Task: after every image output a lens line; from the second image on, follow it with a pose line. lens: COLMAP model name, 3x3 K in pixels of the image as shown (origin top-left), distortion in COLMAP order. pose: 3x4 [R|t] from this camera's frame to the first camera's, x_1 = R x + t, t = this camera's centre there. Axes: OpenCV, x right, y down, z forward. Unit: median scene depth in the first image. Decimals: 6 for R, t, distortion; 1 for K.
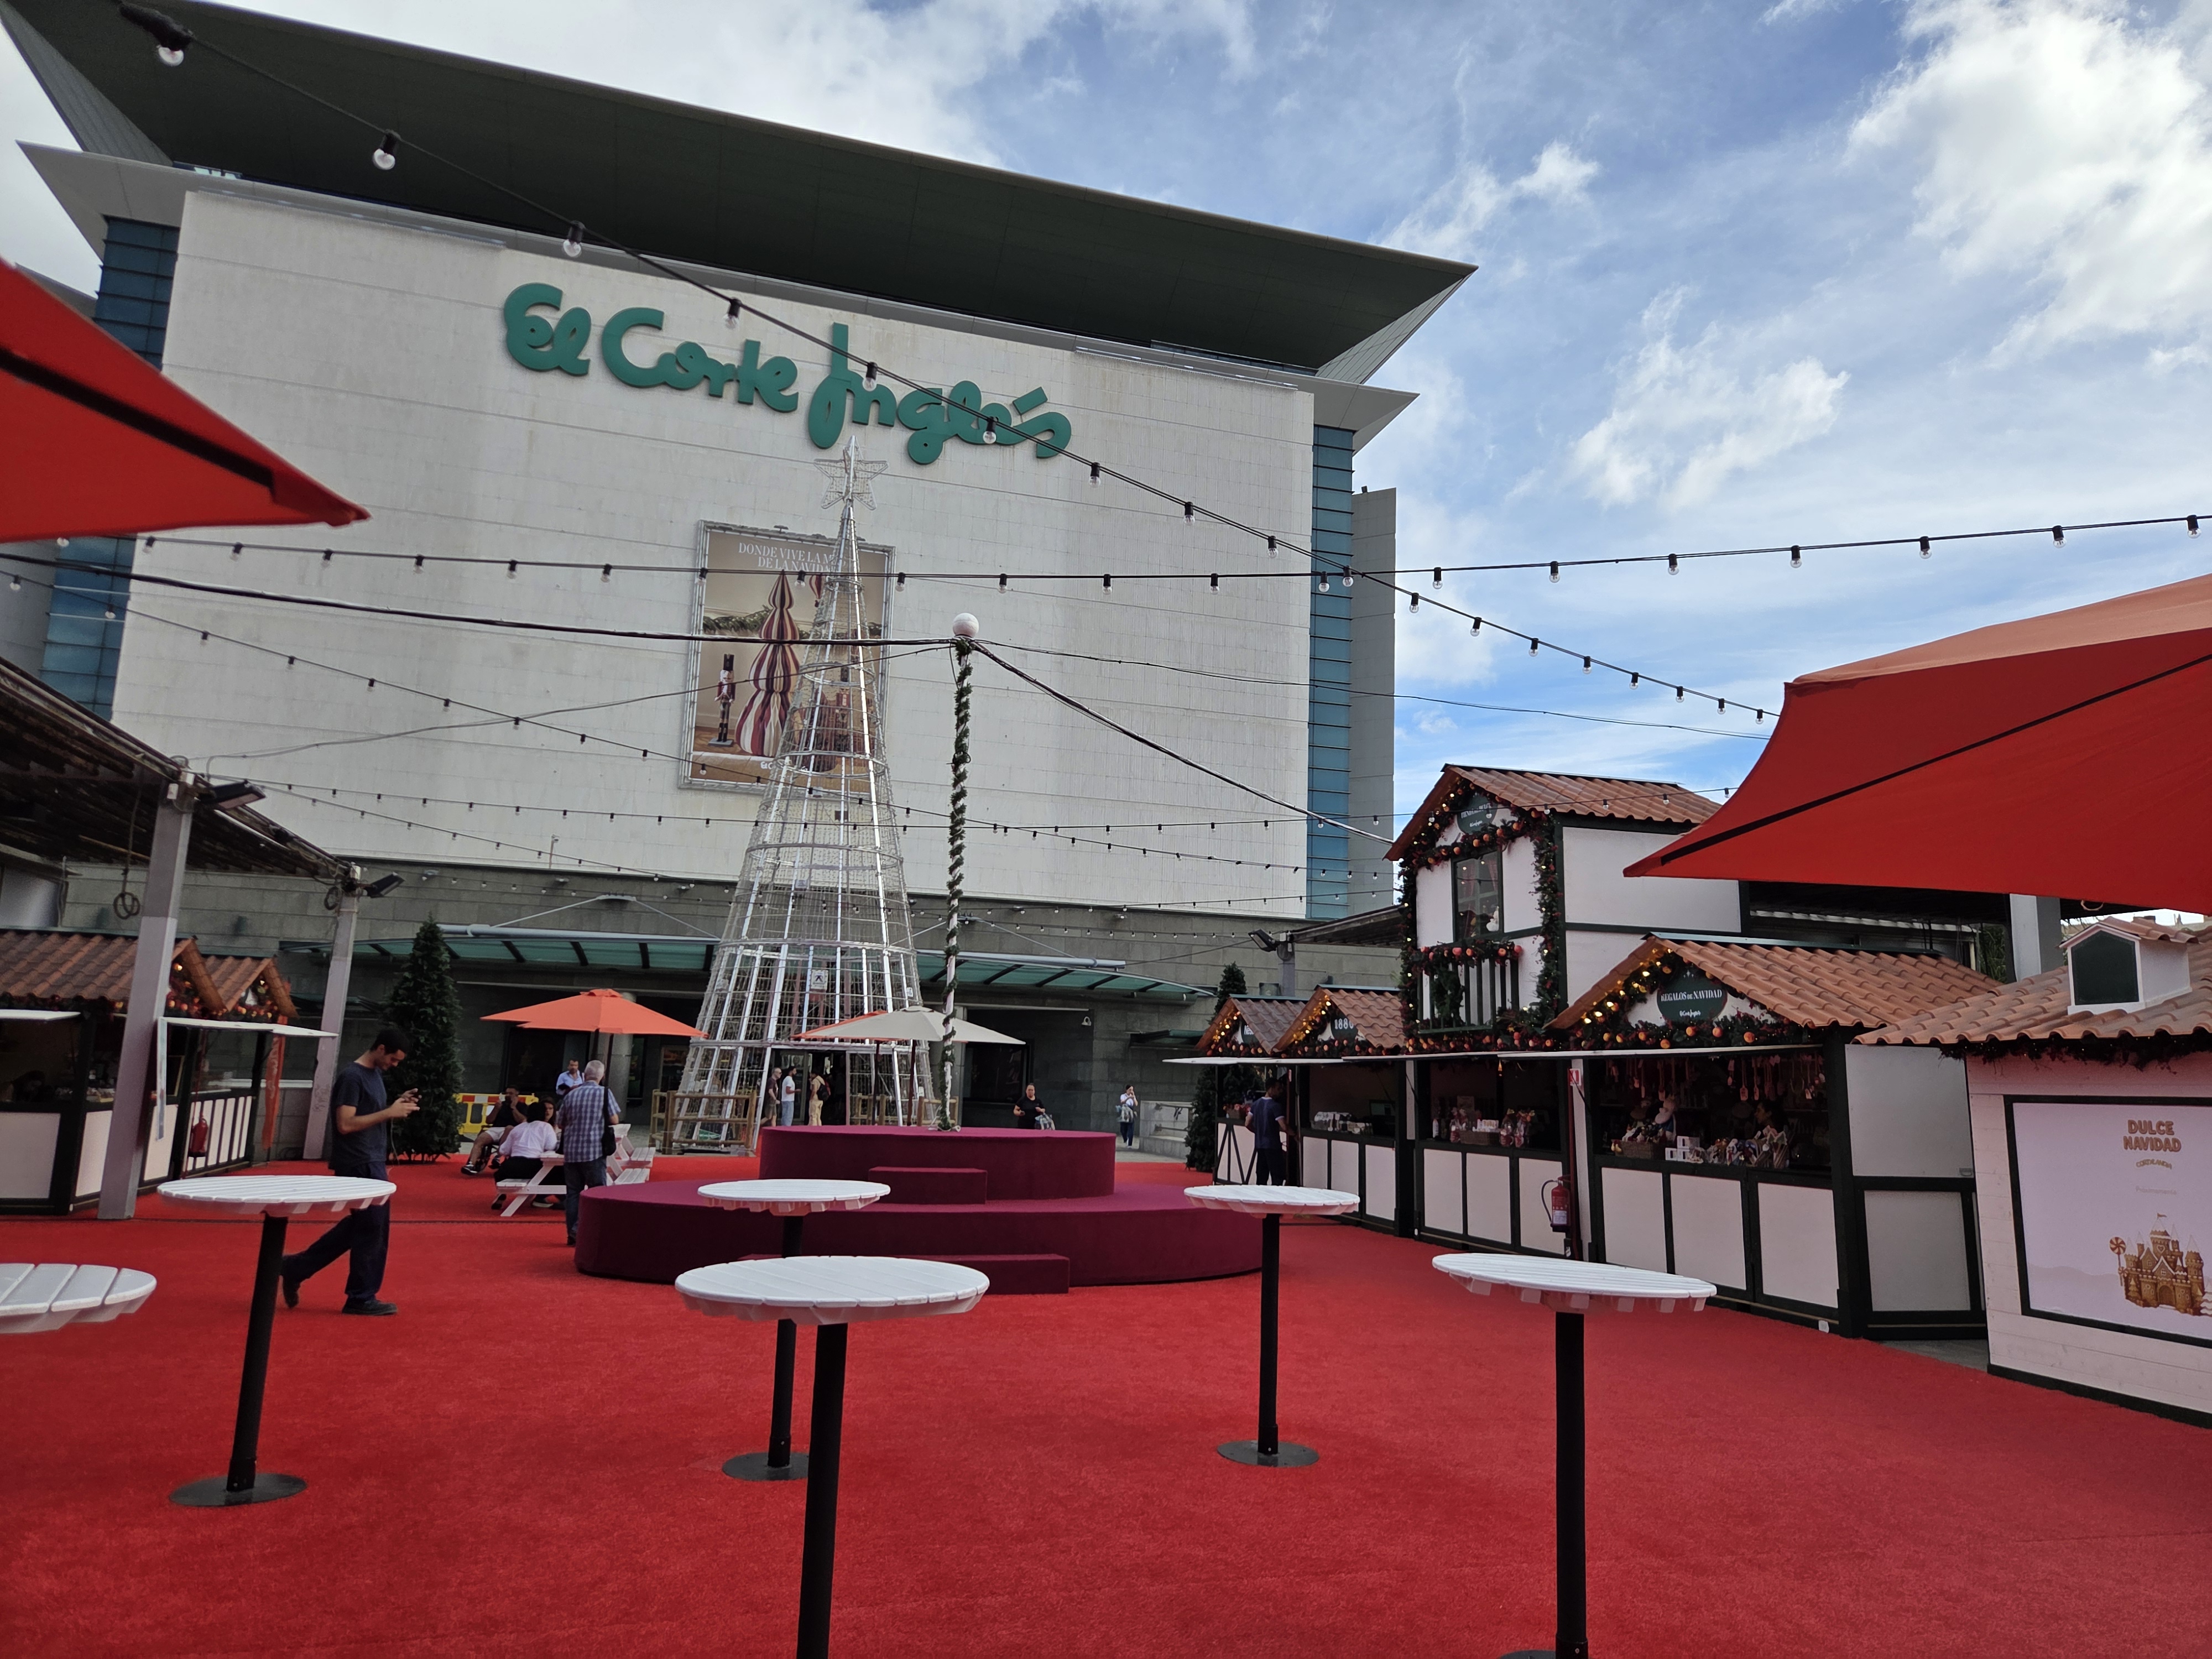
lens RADIAL K [[1462.5, 0, 1113.0], [0, 1462.5, 819.1], [0, 0, 1]] dist [0.080280, -0.066342]
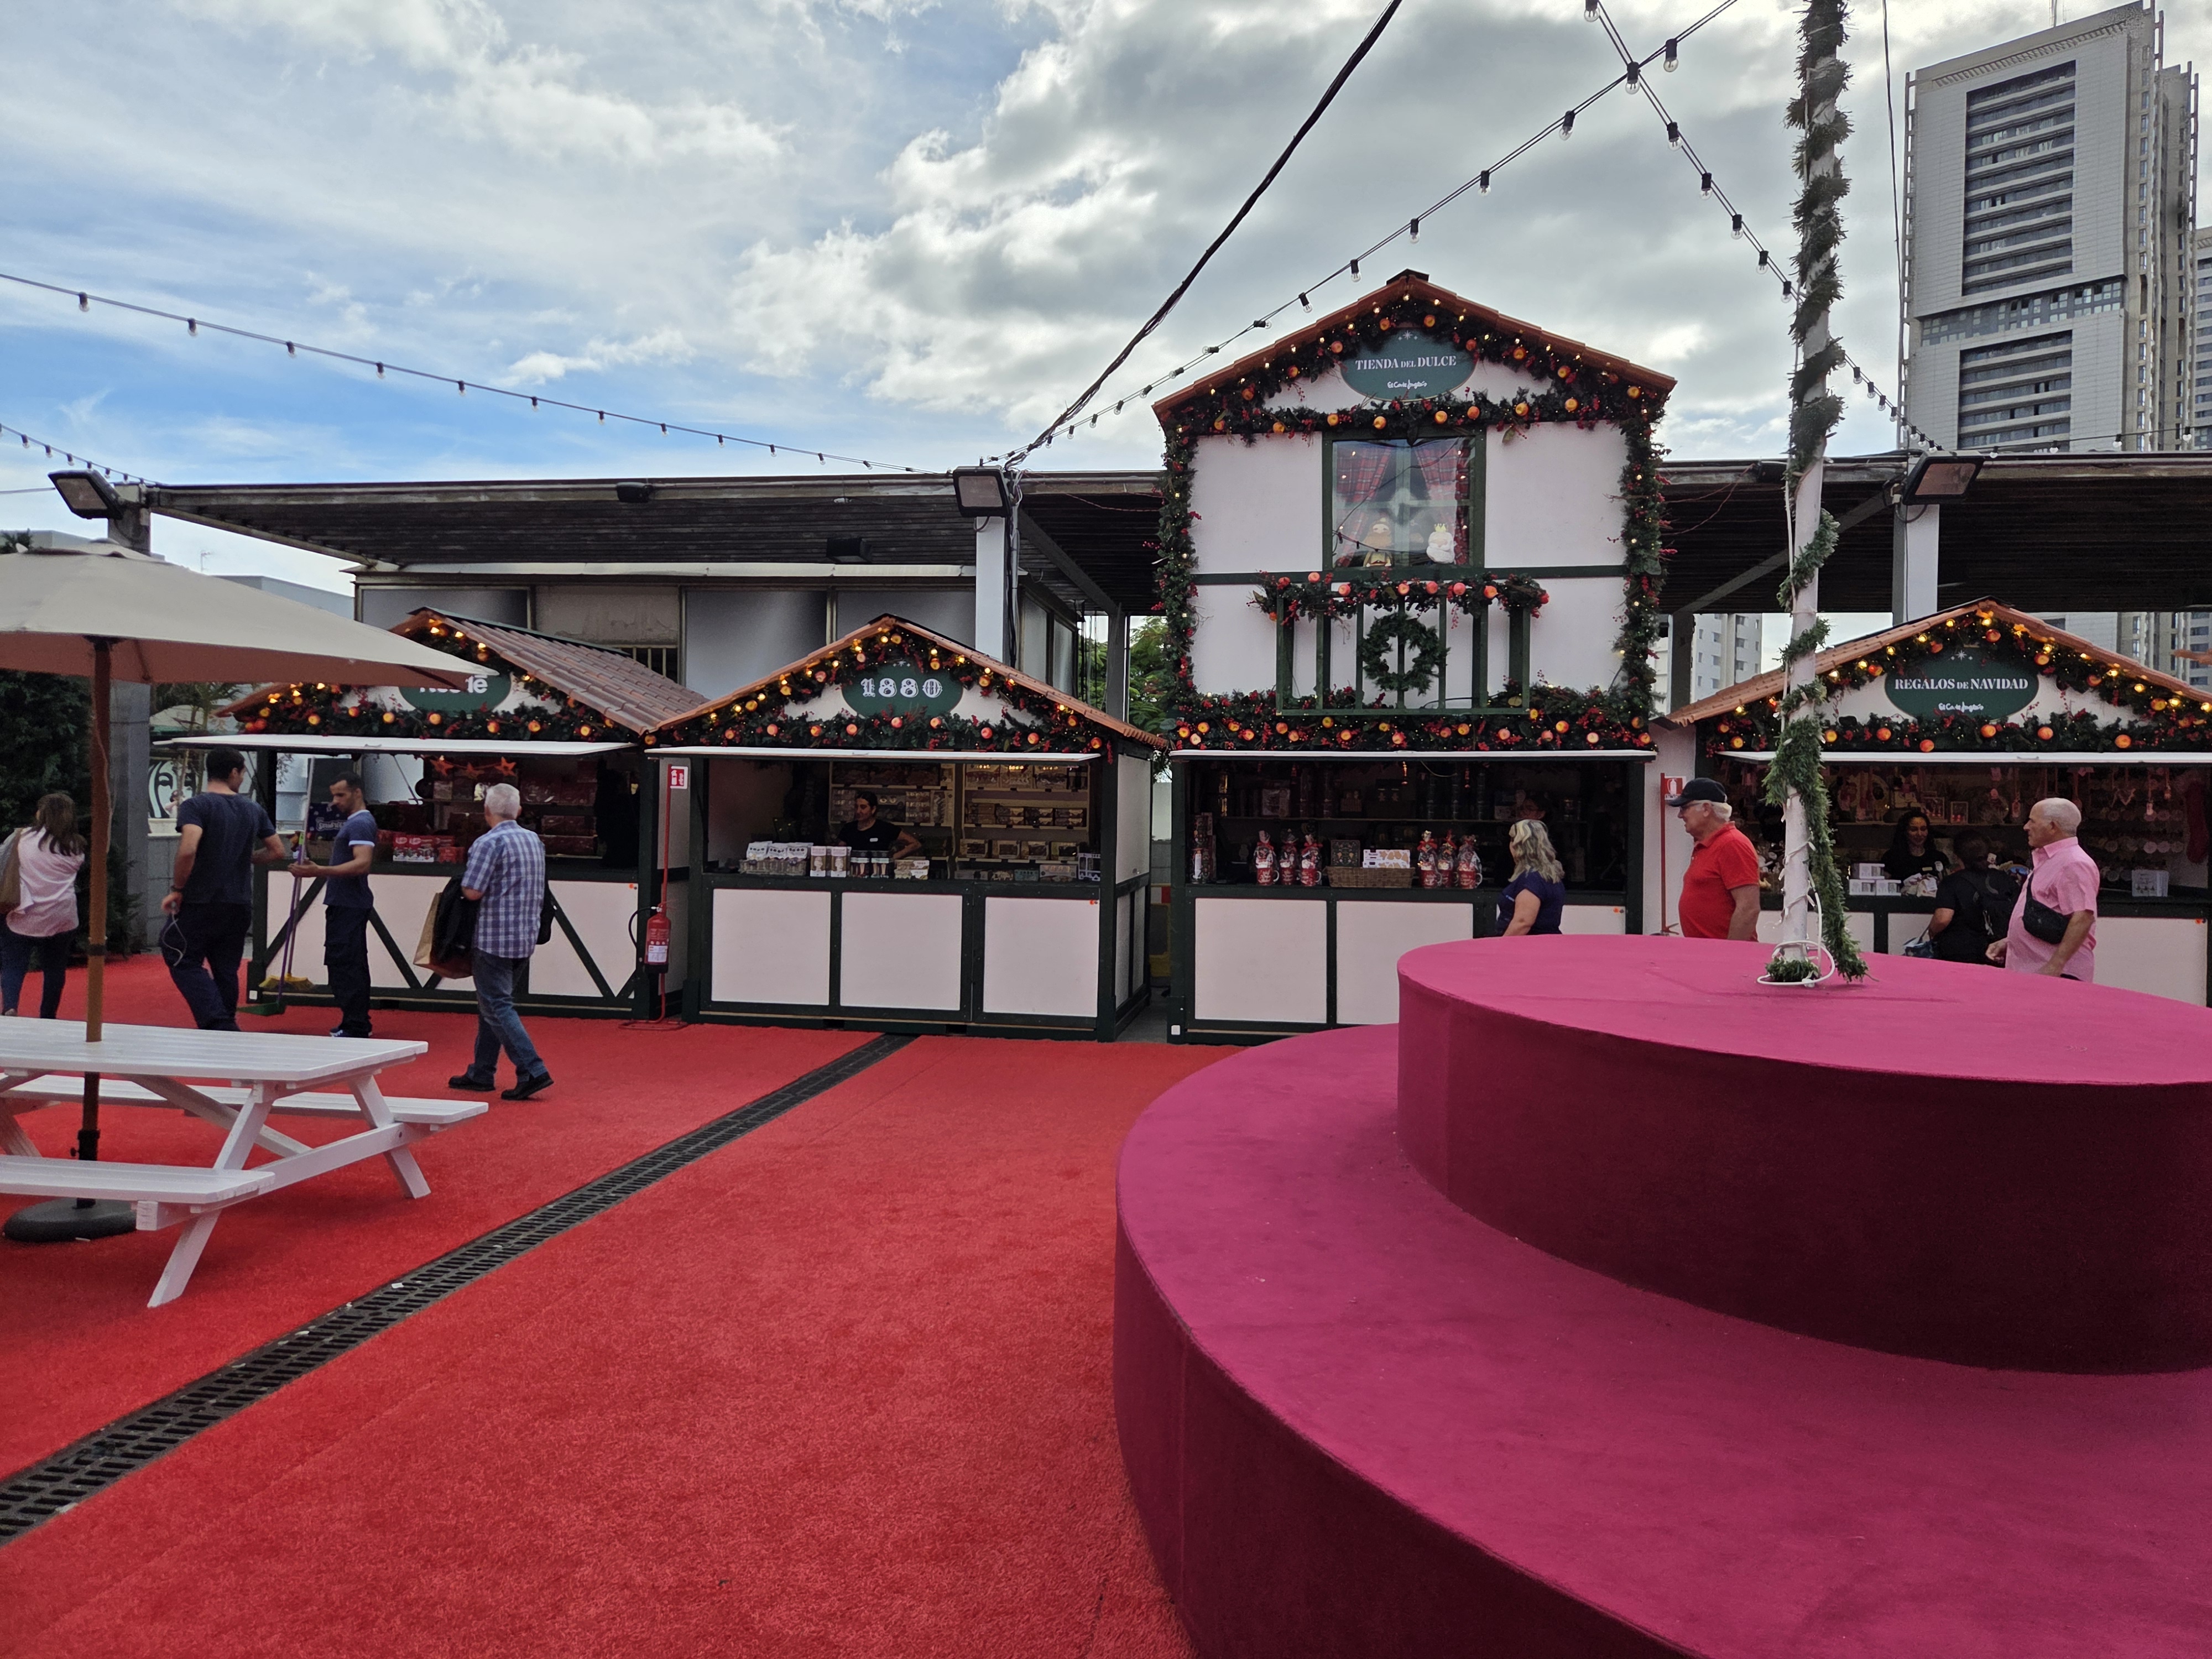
lens RADIAL K [[1442.6, 0, 1106.9], [0, 1442.6, 811.1], [0, 0, 1]] dist [0.083167, -0.069227]
pose [[0.419022, -0.024512, 0.907645, -0.374502], [-0.164410, 0.981063, 0.102396, 0.139005], [-0.892967, -0.192132, 0.407057, 0.836791]]
